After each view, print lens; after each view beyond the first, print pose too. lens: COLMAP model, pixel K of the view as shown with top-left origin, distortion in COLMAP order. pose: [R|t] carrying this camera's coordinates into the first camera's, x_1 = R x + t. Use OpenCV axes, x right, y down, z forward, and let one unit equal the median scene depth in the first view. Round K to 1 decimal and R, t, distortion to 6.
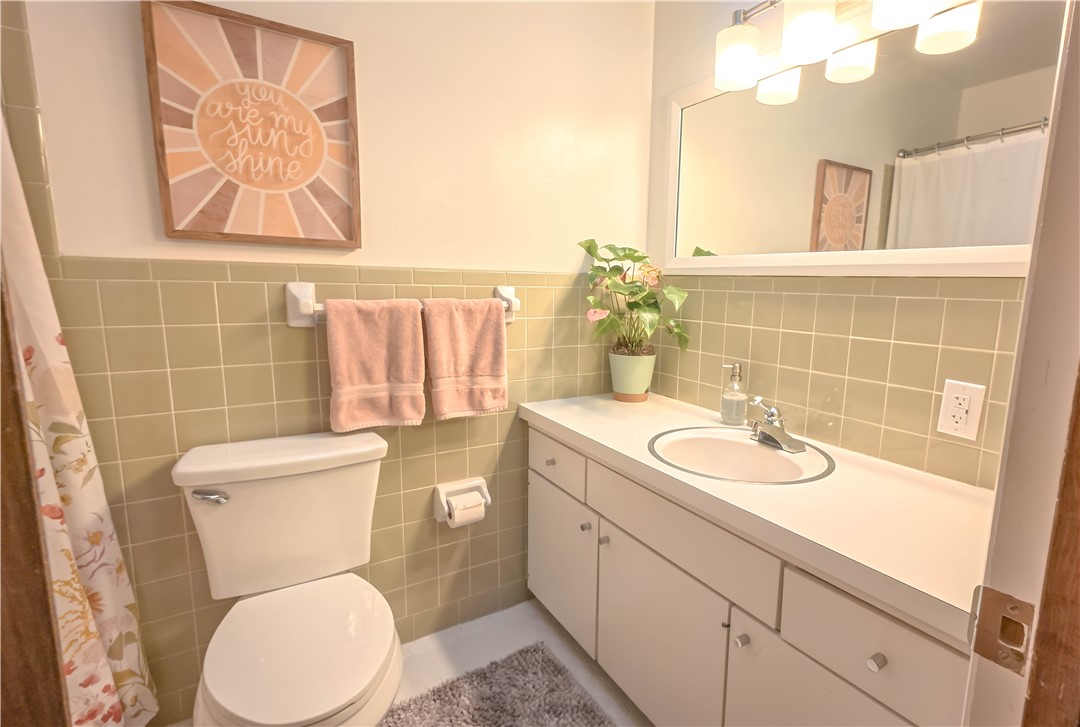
lens RADIAL K [[495.8, 0, 541.1], [0, 495.8, 367.1], [0, 0, 1]] dist [0.008891, -0.000282]
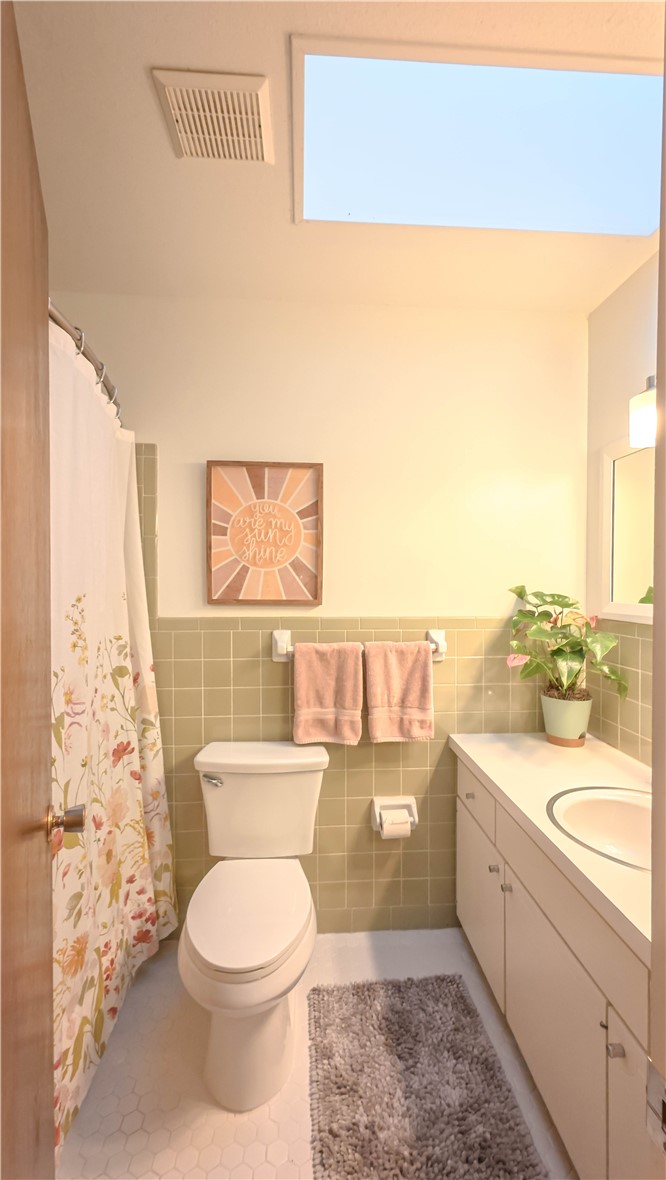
lens RADIAL K [[453.2, 0, 328.4], [0, 453.2, 593.7], [0, 0, 1]] dist [0.007496, 0.000045]
pose [[0.884706, -0.017438, -0.465824, 0.238190], [-0.049430, 0.990157, -0.130945, -0.111165], [0.463522, 0.138873, 0.875135, -0.083780]]
